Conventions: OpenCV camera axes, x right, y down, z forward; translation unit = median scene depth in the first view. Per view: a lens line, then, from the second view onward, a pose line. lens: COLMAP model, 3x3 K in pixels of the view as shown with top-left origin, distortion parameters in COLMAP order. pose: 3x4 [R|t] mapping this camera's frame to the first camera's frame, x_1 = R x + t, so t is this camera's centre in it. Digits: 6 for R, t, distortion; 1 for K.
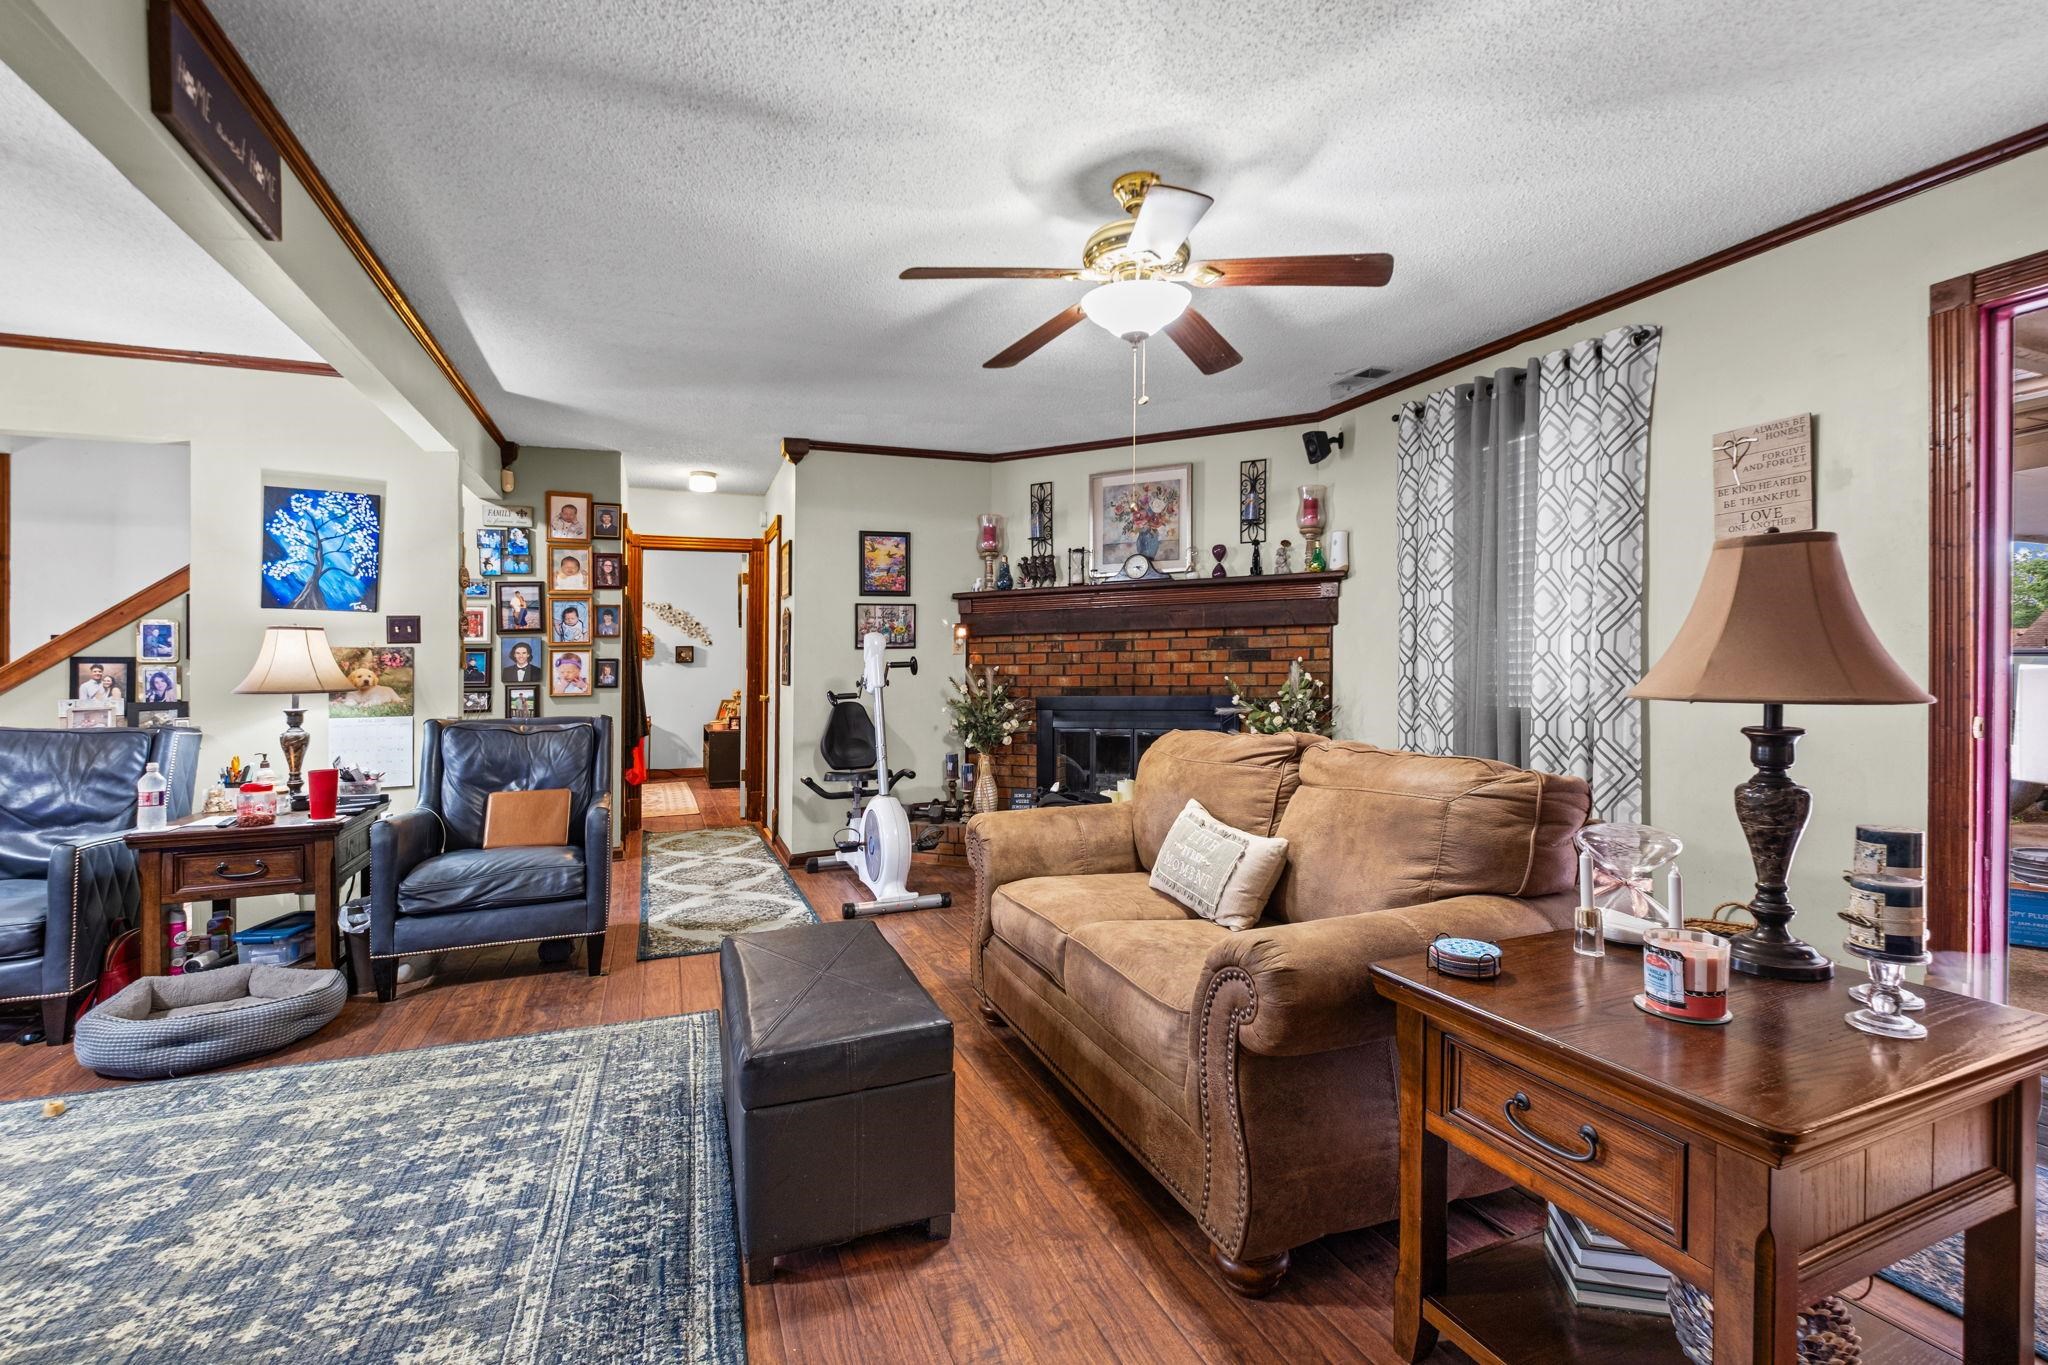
lens RADIAL K [[917.4, 0, 1023.0], [0, 917.4, 653.1], [0, 0, 1]] dist [-0.008283, -0.000556]
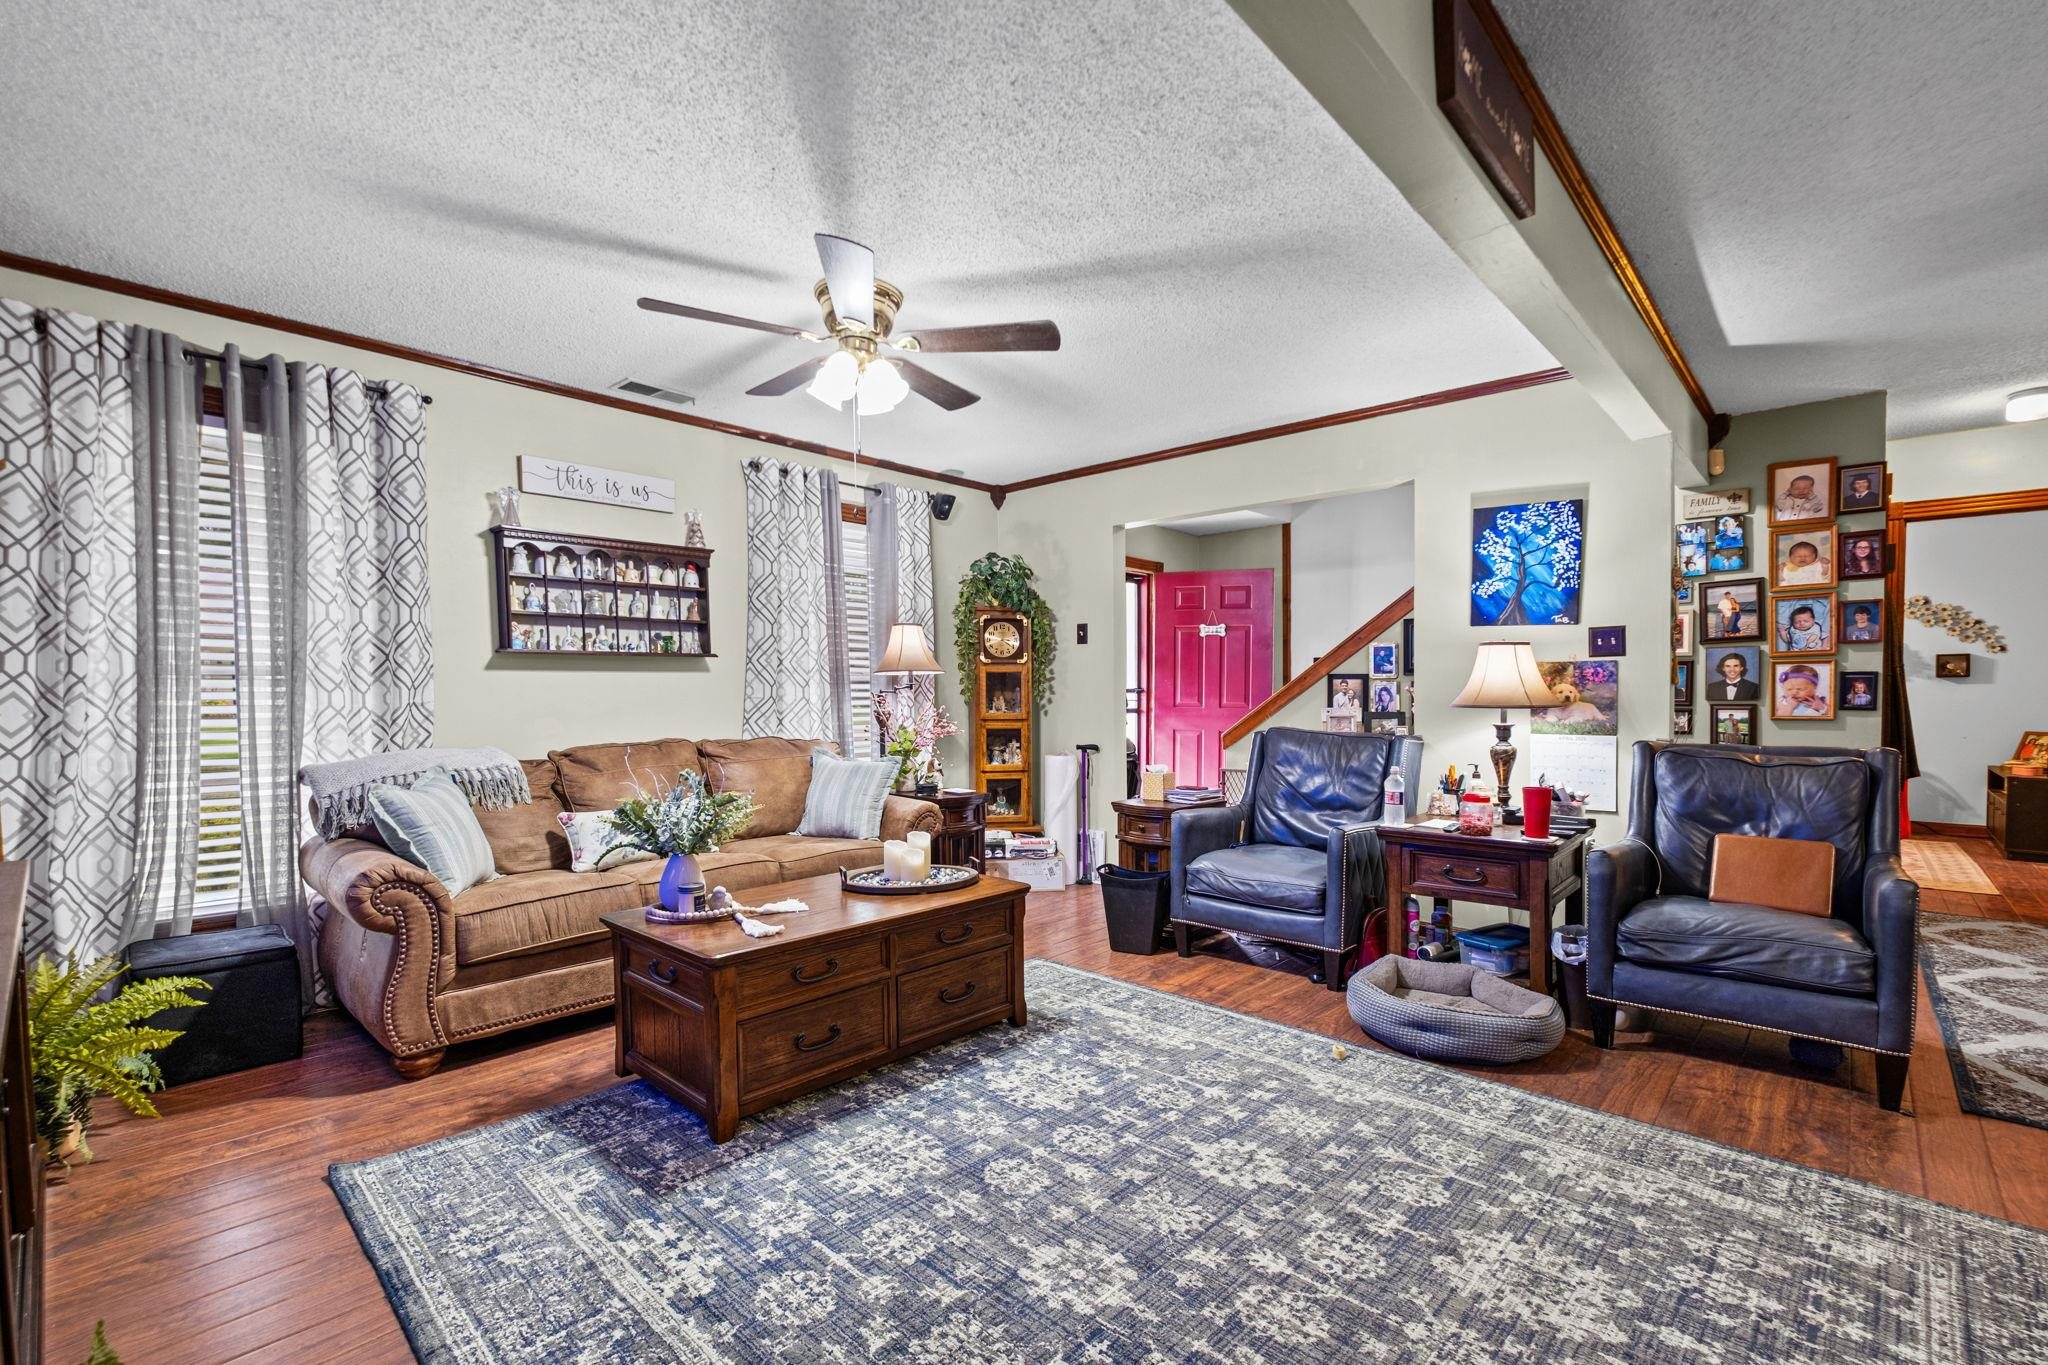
lens RADIAL K [[912.6, 0, 1024.0], [0, 912.6, 682.5], [0, 0, 1]] dist [0.004164, -0.000535]
pose [[0.443046, 0.001330, -0.896498, -0.119315], [0.011670, 0.999906, 0.007250, 0.002029], [0.896423, -0.013675, 0.442989, 0.069754]]
